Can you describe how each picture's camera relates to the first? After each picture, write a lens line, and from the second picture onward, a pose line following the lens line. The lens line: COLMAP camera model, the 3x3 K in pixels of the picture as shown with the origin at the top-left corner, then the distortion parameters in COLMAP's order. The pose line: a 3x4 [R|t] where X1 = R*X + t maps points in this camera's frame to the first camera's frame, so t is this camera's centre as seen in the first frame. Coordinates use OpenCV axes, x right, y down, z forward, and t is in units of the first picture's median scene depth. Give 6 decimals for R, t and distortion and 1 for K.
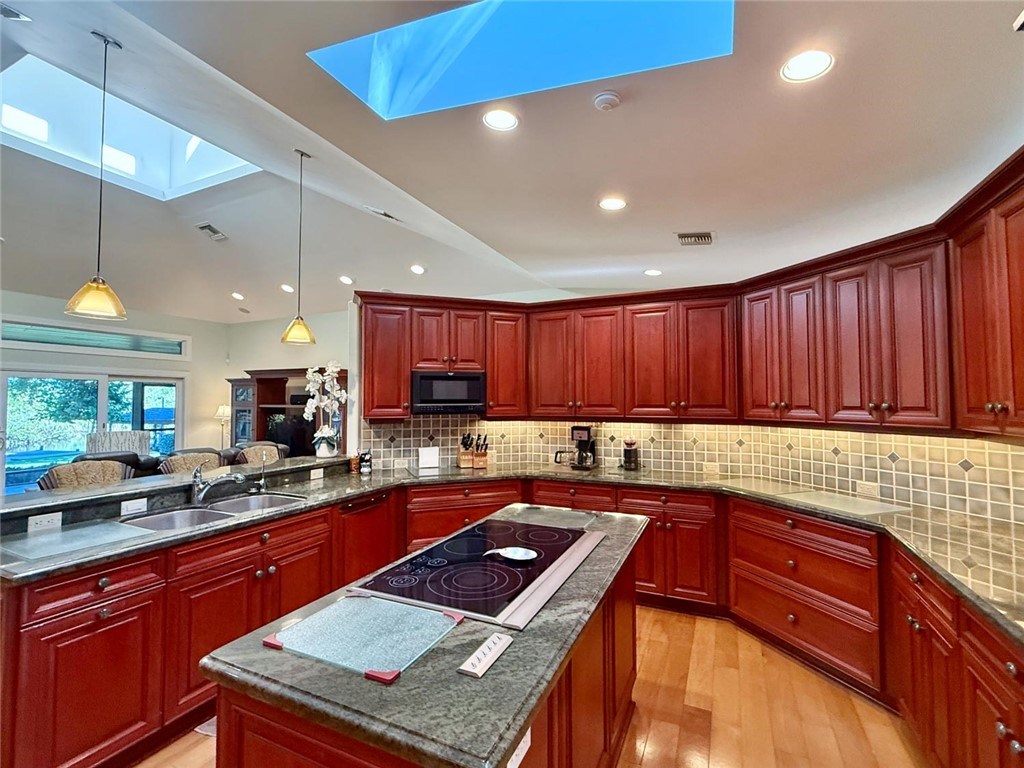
lens RADIAL K [[461.9, 0, 509.3], [0, 461.9, 384.1], [0, 0, 1]] dist [0.001853, 0.000112]
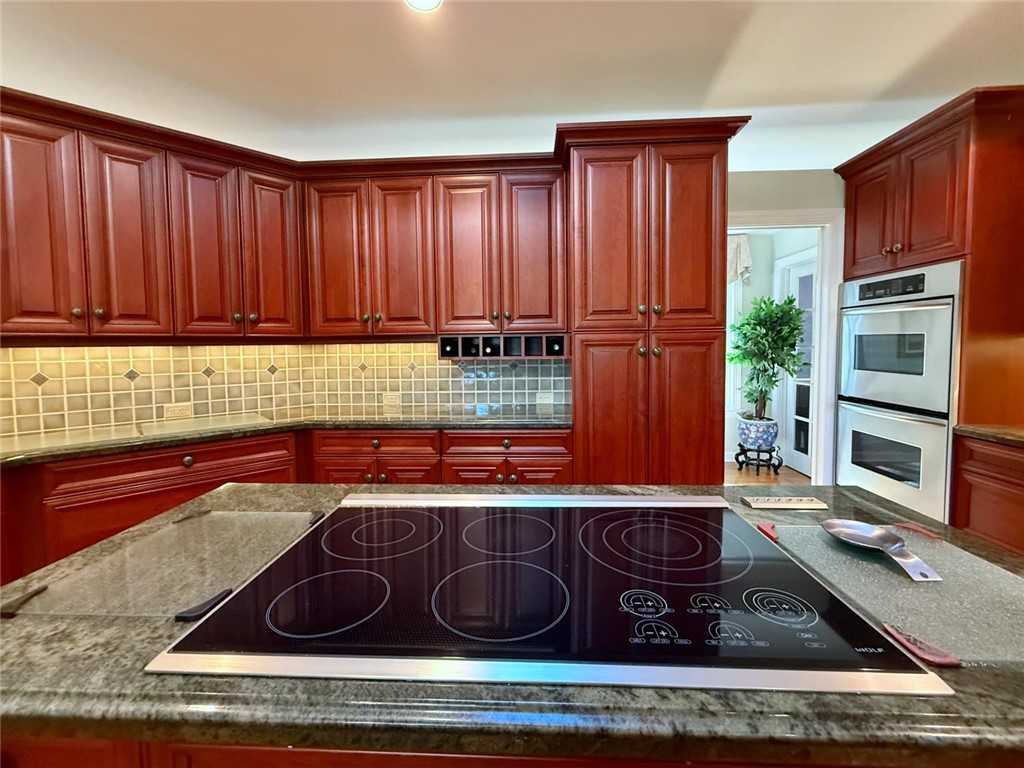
lens RADIAL K [[438.1, 0, 509.8], [0, 438.1, 368.5], [0, 0, 1]] dist [-0.001568, -0.000287]
pose [[-0.380014, -0.043712, 0.923947, -0.199710], [-0.019210, 0.999040, 0.039364, 0.073892], [-0.924781, -0.002790, -0.380489, 0.550735]]
